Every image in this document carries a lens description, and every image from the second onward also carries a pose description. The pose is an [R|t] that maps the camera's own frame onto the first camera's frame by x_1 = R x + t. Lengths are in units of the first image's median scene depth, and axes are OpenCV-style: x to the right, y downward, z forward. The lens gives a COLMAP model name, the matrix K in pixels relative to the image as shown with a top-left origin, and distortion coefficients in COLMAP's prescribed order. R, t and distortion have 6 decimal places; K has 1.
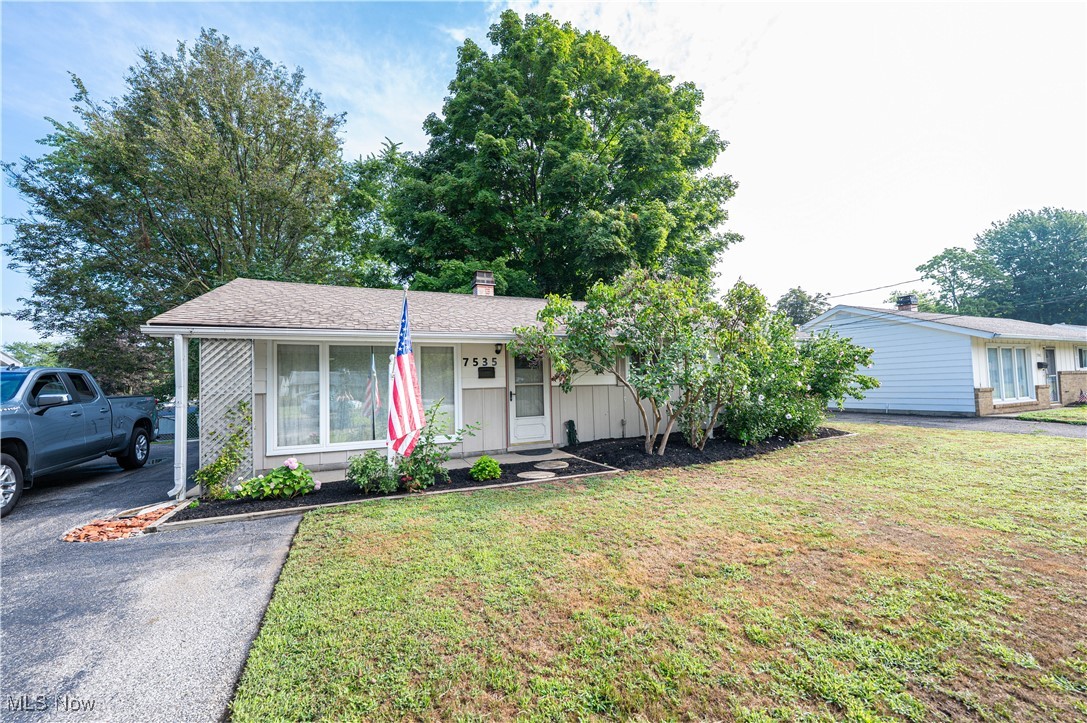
lens RADIAL K [[431.8, 0, 540.8], [0, 431.8, 366.6], [0, 0, 1]] dist [0.000868, 0.000189]
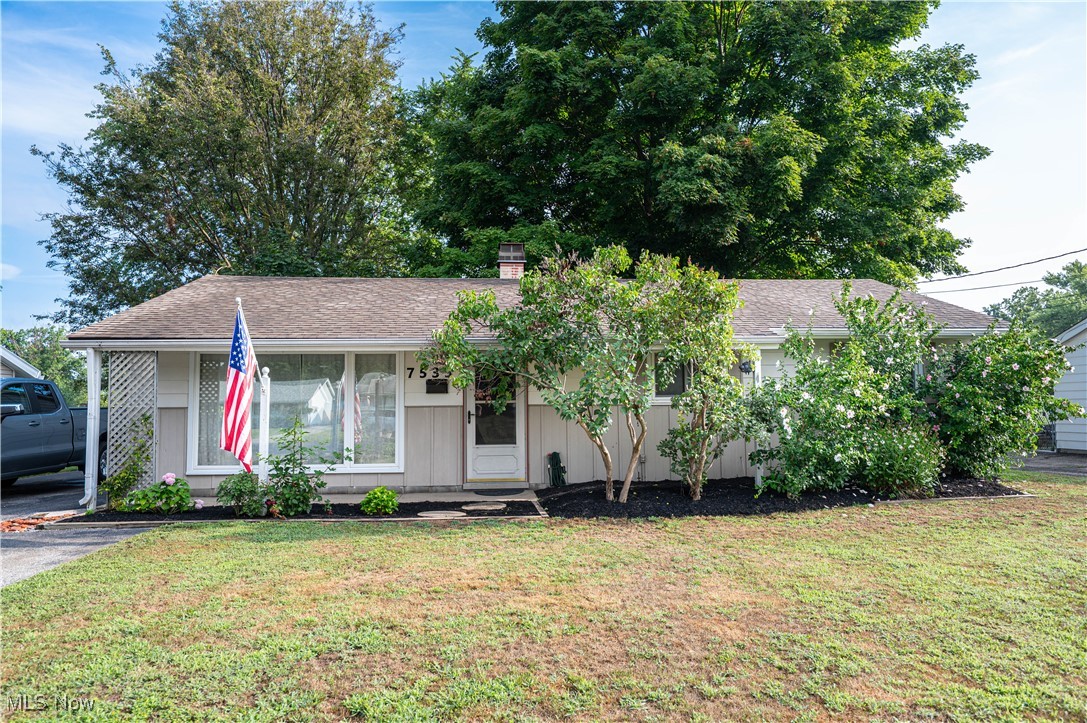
lens RADIAL K [[722.0, 0, 543.5], [0, 722.0, 361.5], [0, 0, 1]] dist [-0.004604, -0.001008]
pose [[0.945194, -0.002991, -0.326496, 0.311282], [-0.001958, 0.999888, -0.014829, -0.007909], [0.326503, 0.014655, 0.945082, -0.112465]]
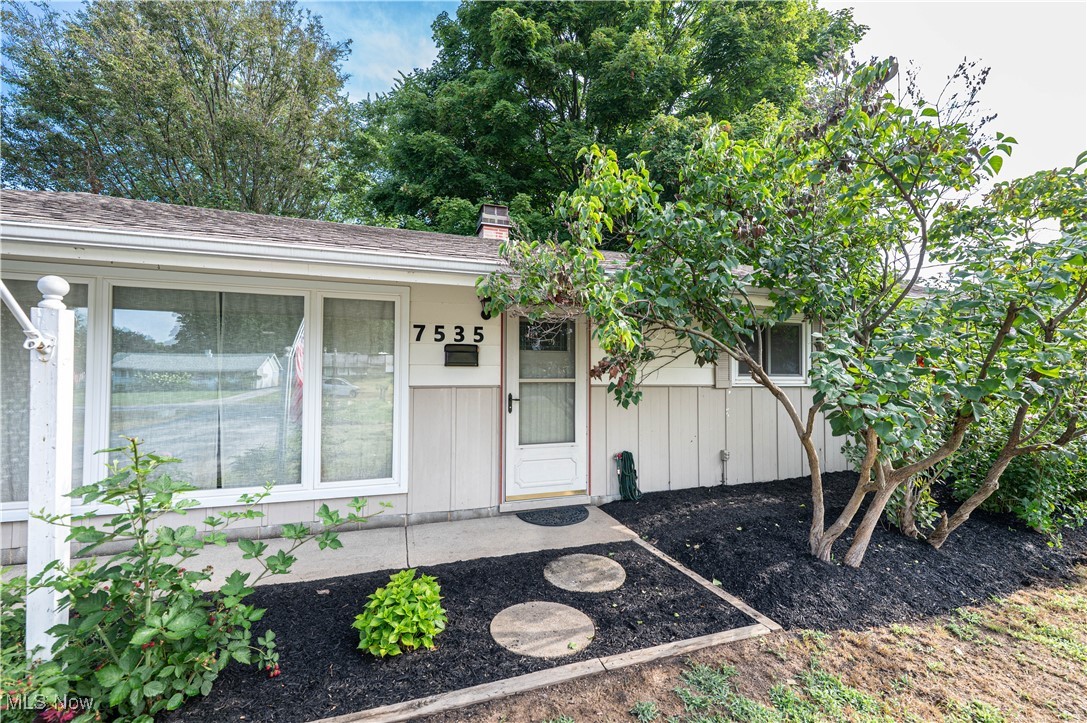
lens RADIAL K [[449.7, 0, 541.6], [0, 449.7, 368.8], [0, 0, 1]] dist [-0.000407, -0.000003]
pose [[0.995627, 0.028710, -0.088895, 0.008901], [-0.026383, 0.999281, 0.027234, 0.008212], [0.089613, -0.024770, 0.995669, 0.313315]]
